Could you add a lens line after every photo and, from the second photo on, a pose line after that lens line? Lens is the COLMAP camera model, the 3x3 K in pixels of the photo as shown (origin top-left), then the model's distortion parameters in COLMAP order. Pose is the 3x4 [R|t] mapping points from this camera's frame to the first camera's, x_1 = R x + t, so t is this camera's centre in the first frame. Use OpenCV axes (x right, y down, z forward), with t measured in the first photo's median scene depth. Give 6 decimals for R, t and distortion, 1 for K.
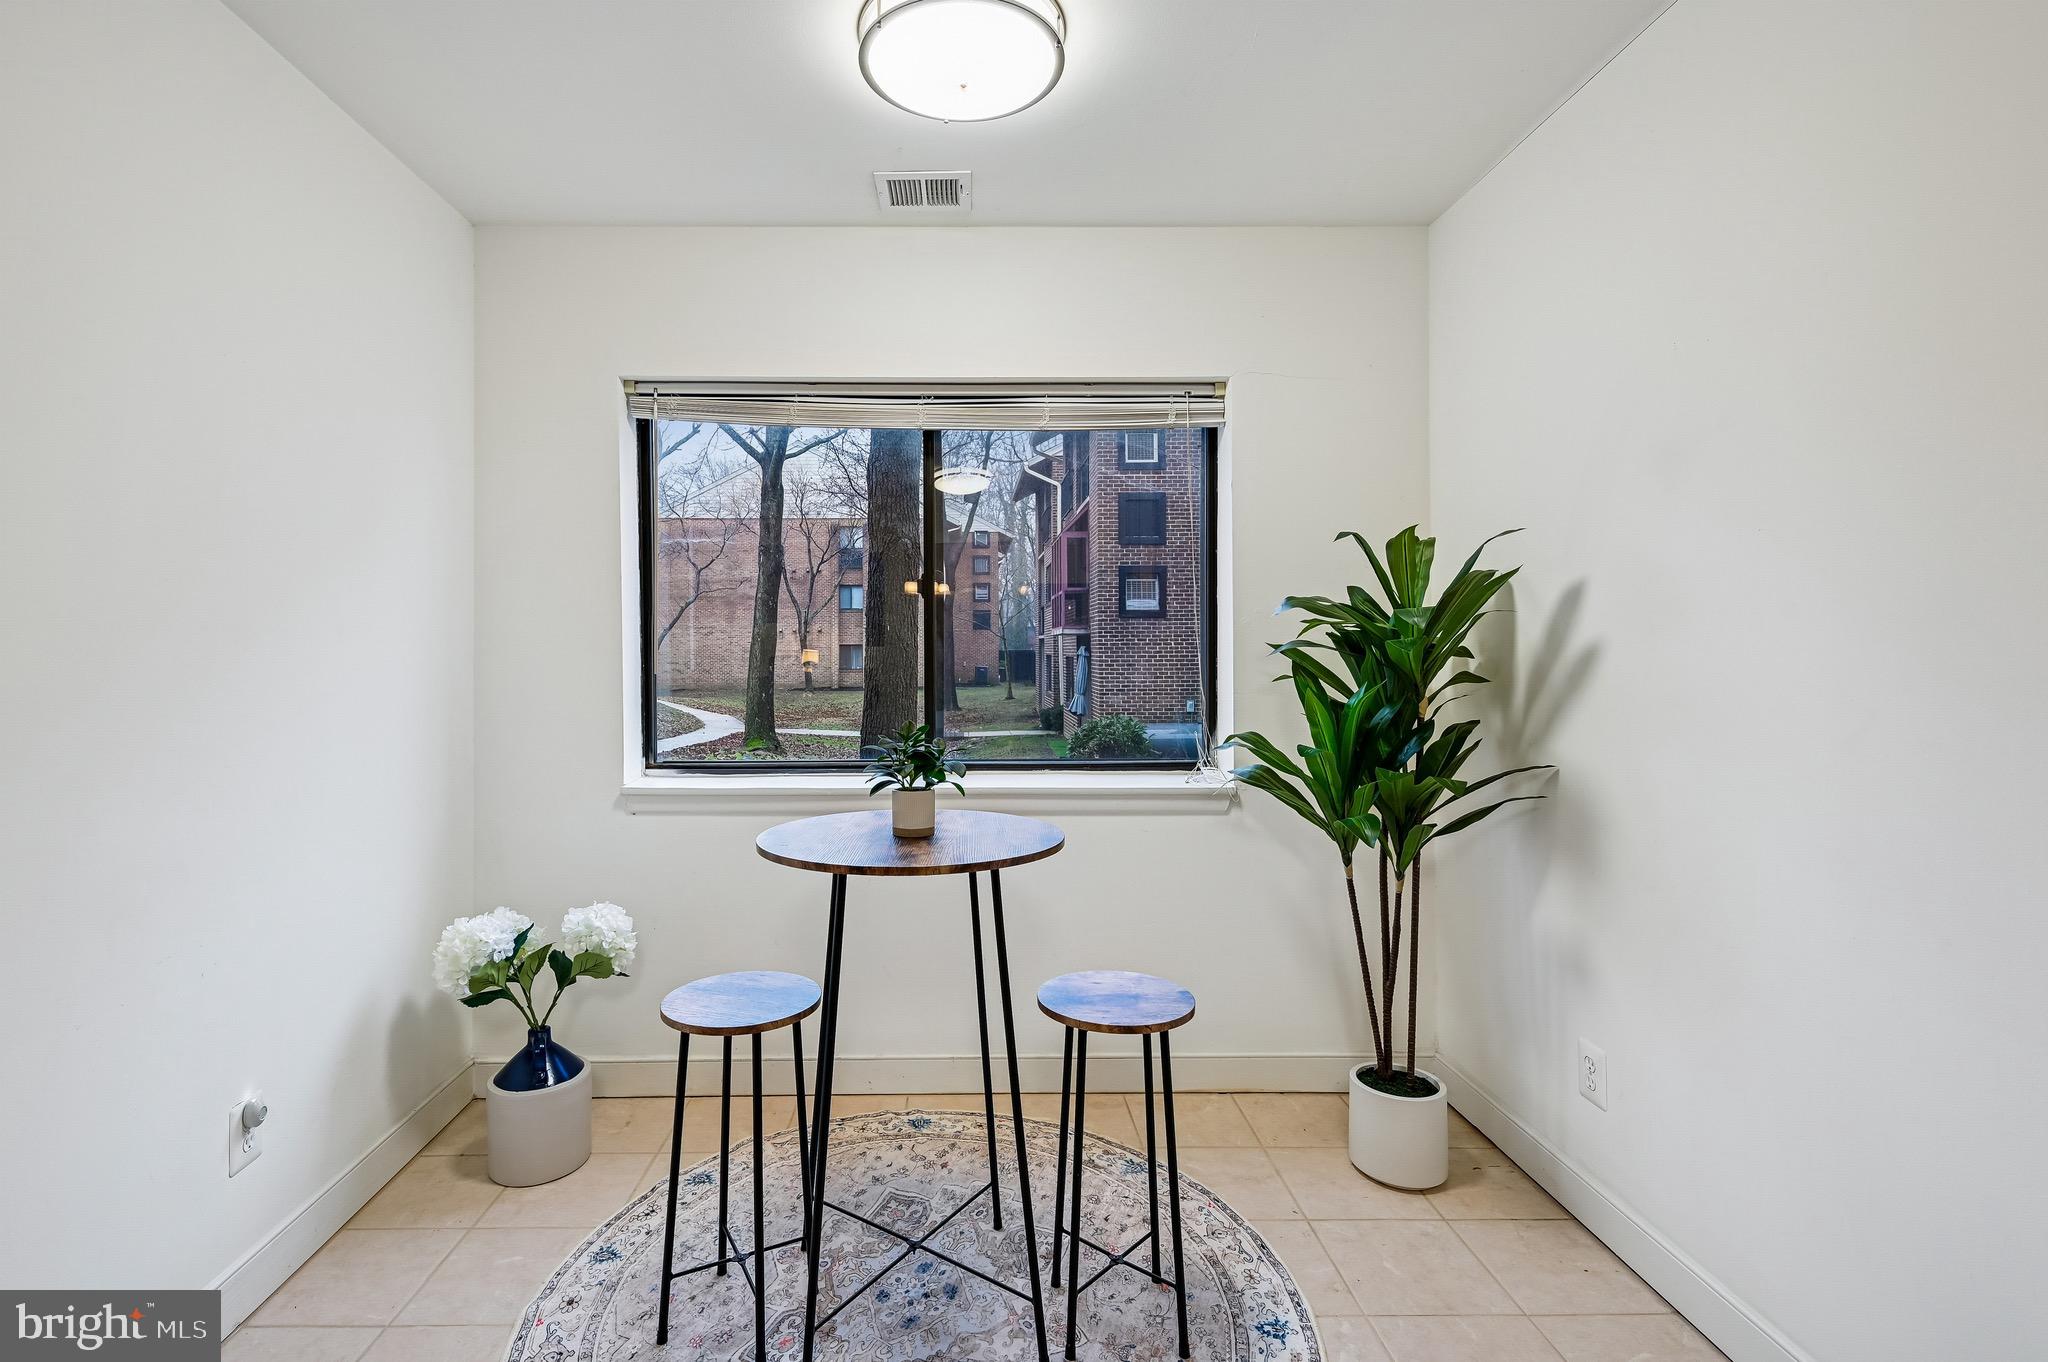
lens RADIAL K [[920.5, 0, 977.8], [0, 920.5, 643.2], [0, 0, 1]] dist [0.003791, 0.000115]
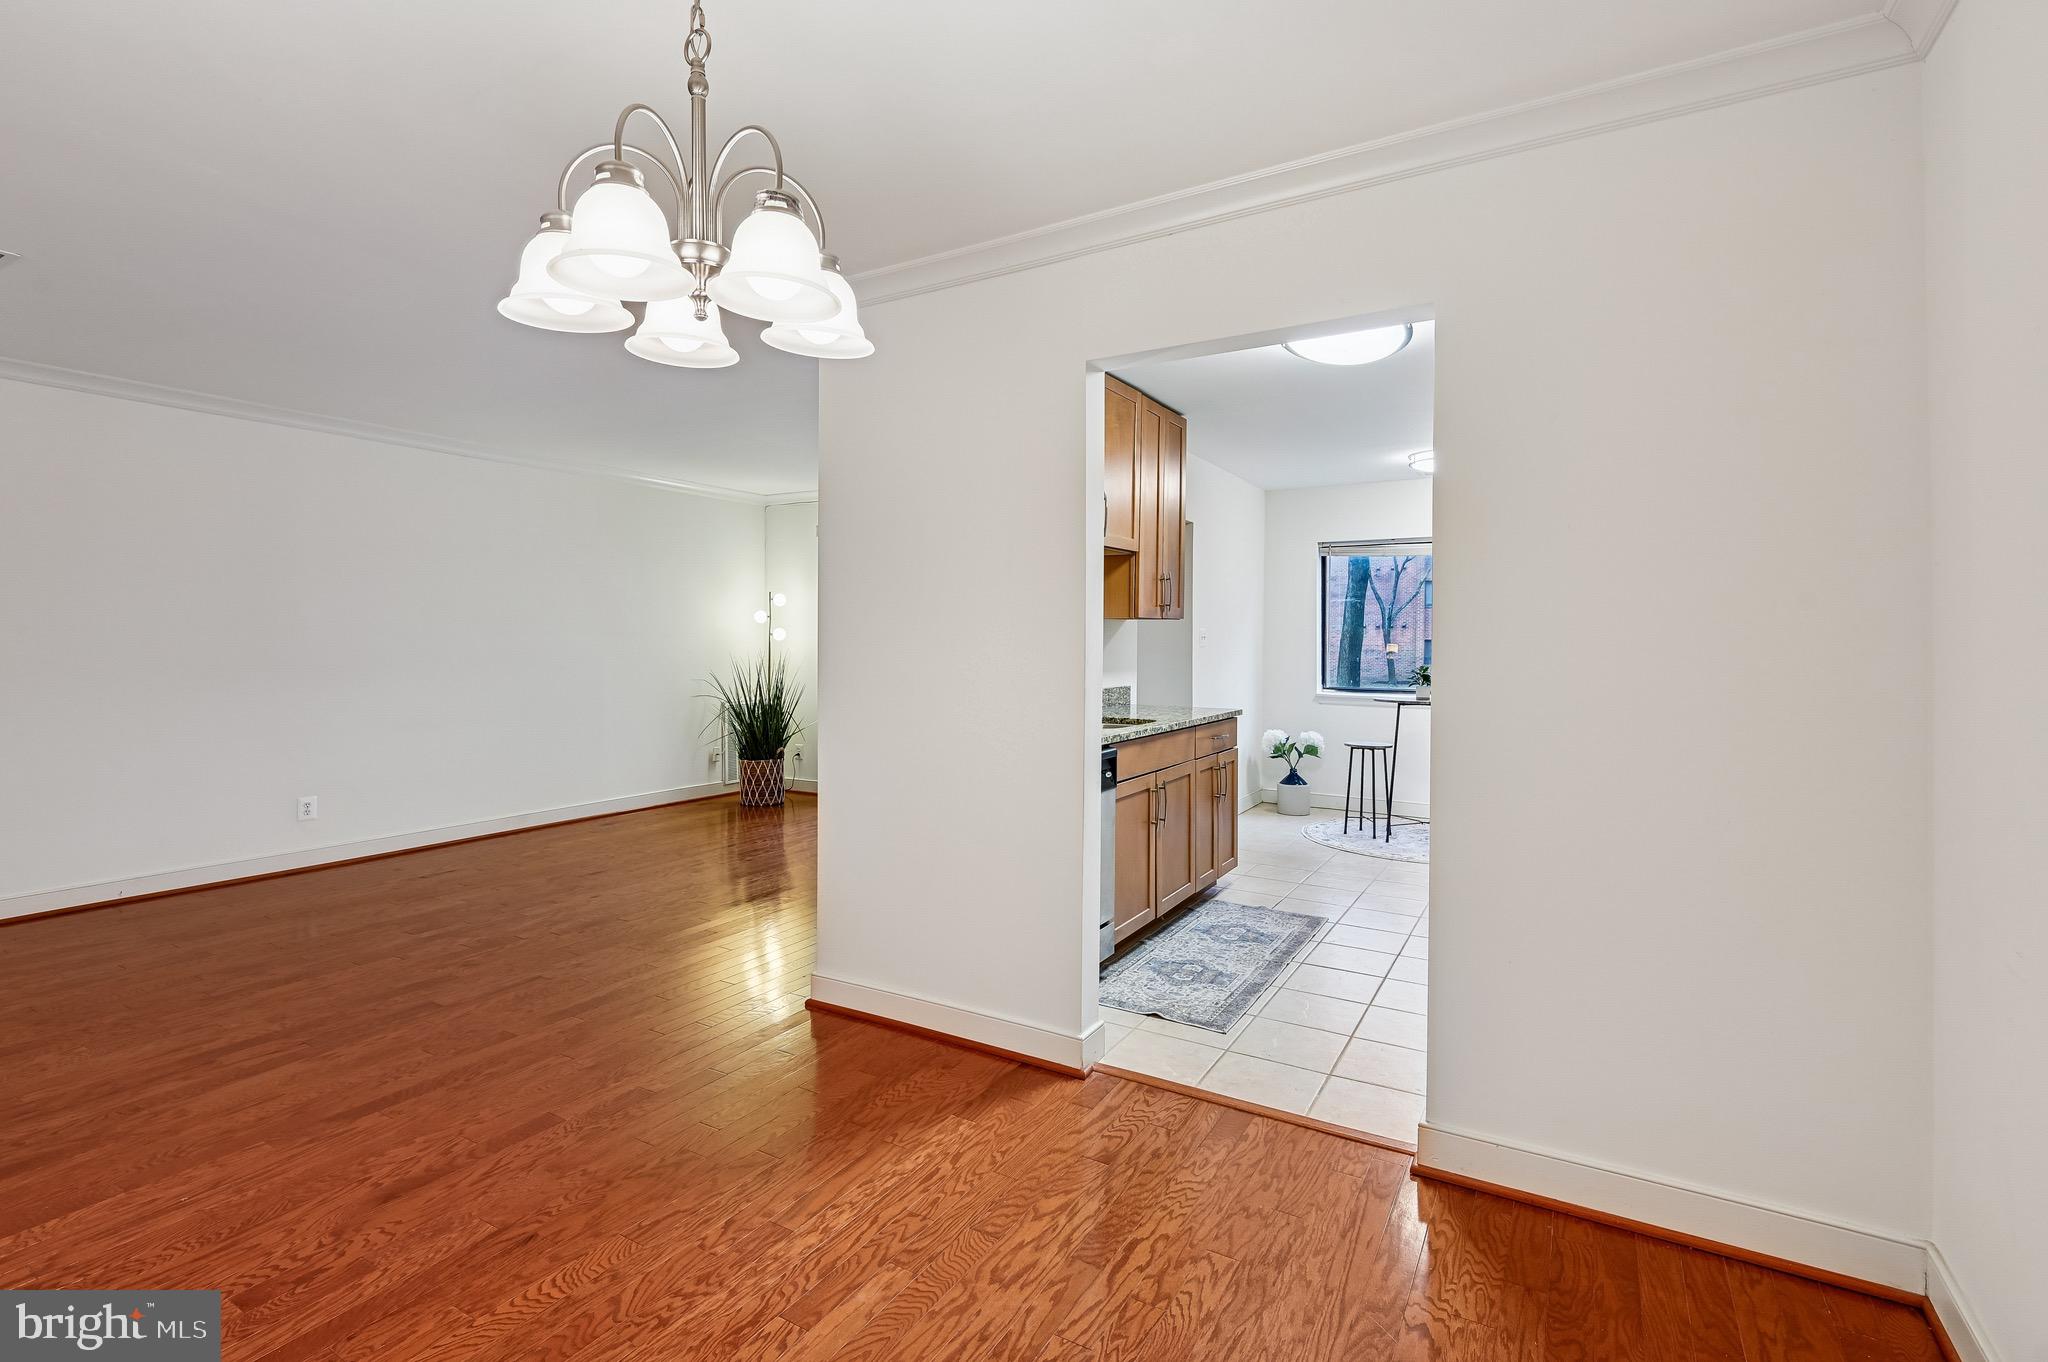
lens RADIAL K [[942.0, 0, 1021.8], [0, 942.0, 637.1], [0, 0, 1]] dist [0.007268, -0.000047]
pose [[0.848985, 0.007879, -0.528358, 0.319392], [-0.007481, 0.999968, 0.002891, -0.010220], [0.528364, 0.001498, 0.849016, -1.694242]]
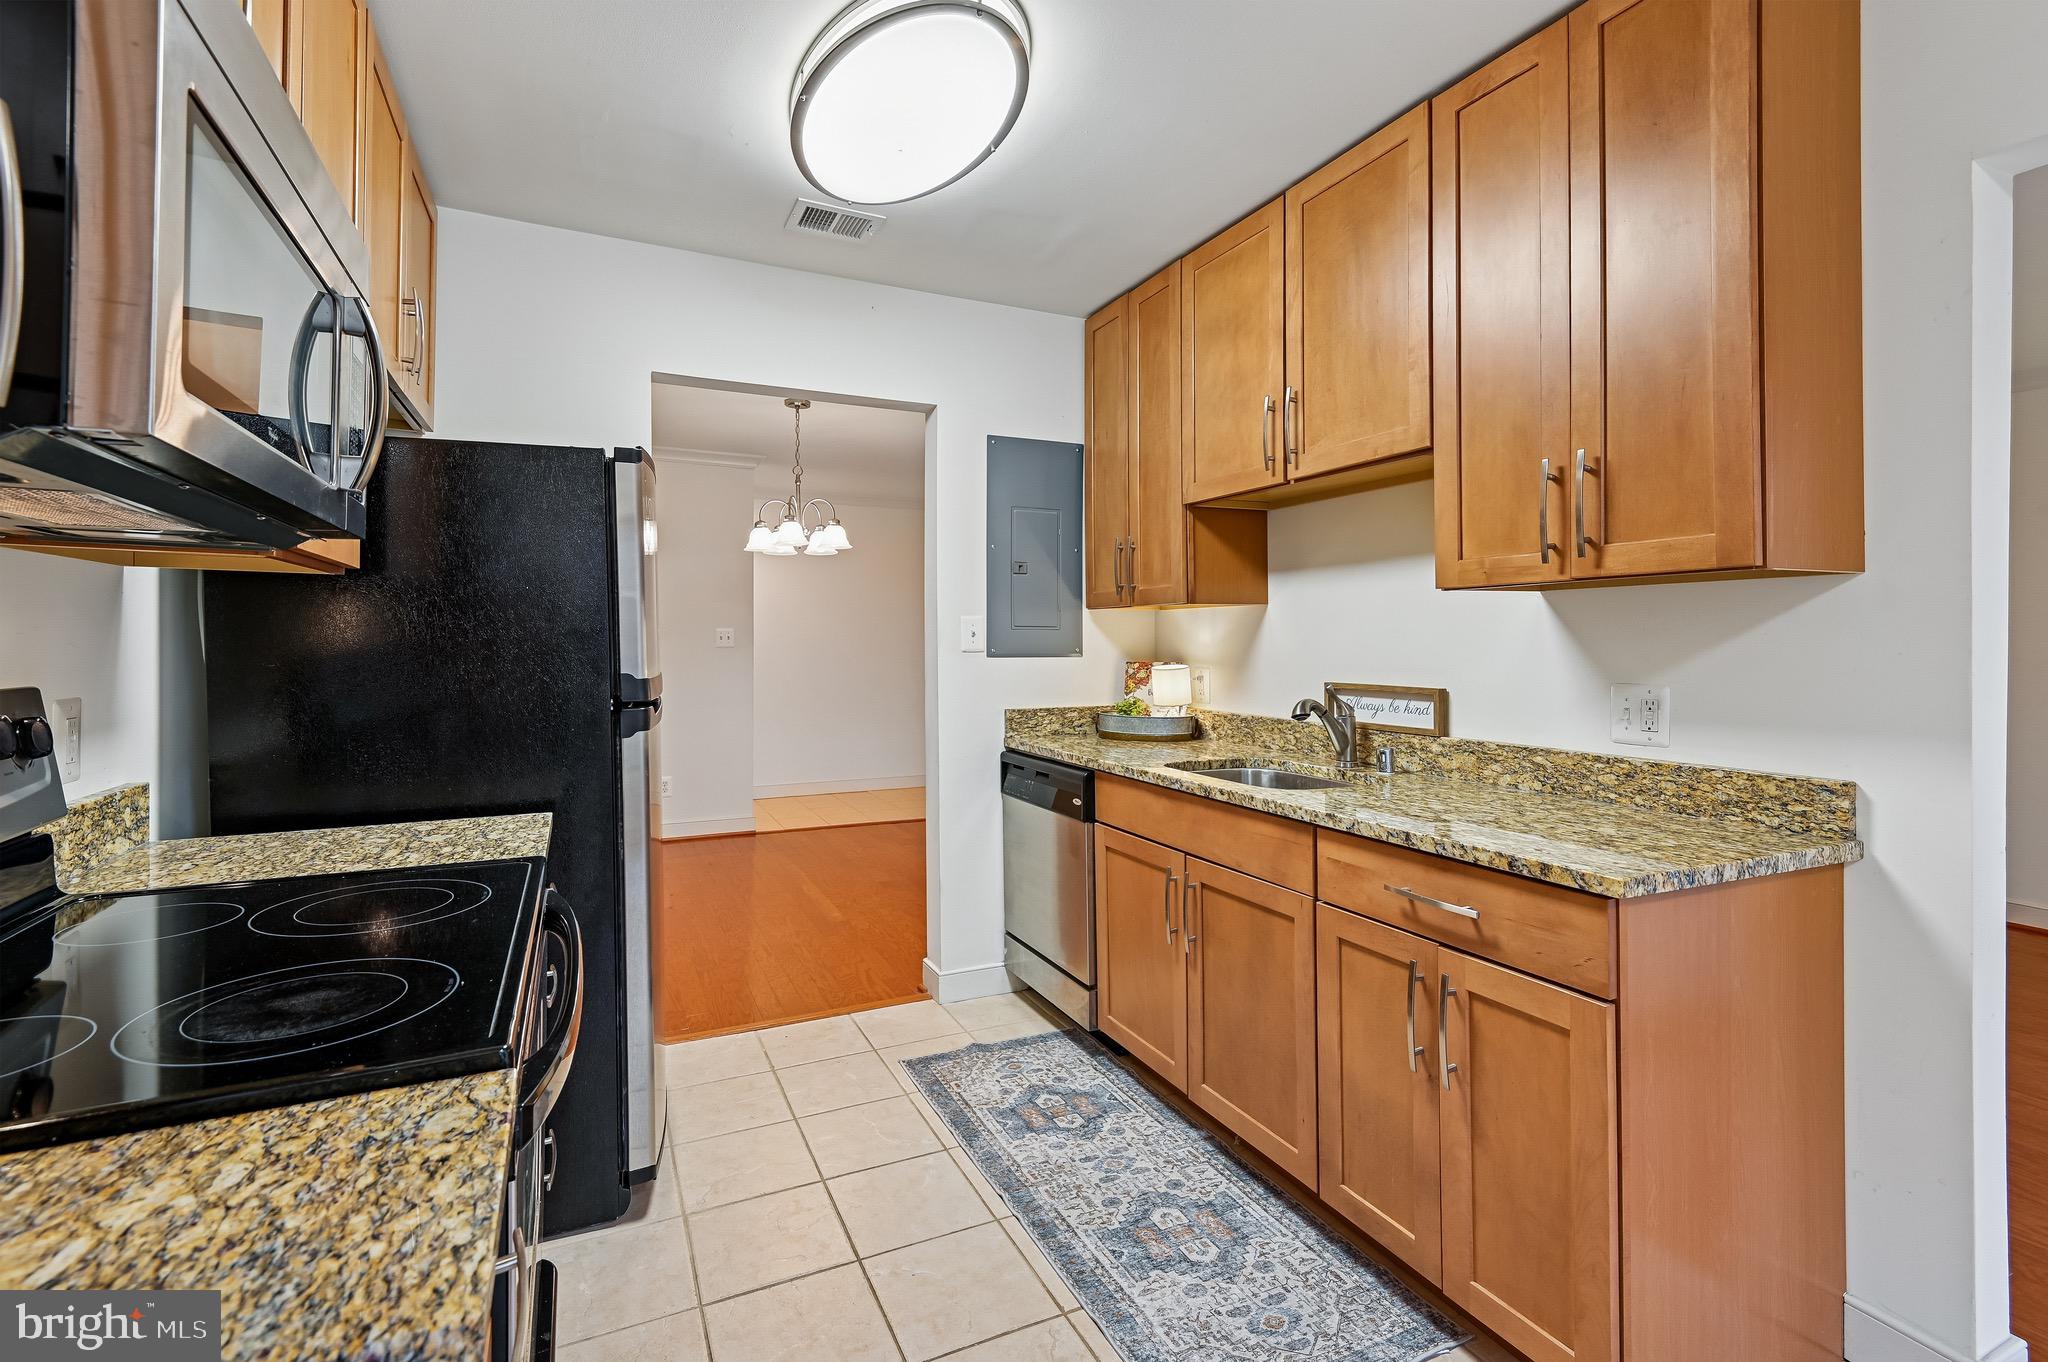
lens RADIAL K [[920.5, 0, 977.8], [0, 920.5, 643.2], [0, 0, 1]] dist [0.003791, 0.000115]
pose [[-0.926750, 0.003875, -0.375660, 0.238340], [0.003410, 0.999992, 0.001902, -0.001593], [0.375664, 0.000482, -0.926756, 0.297593]]
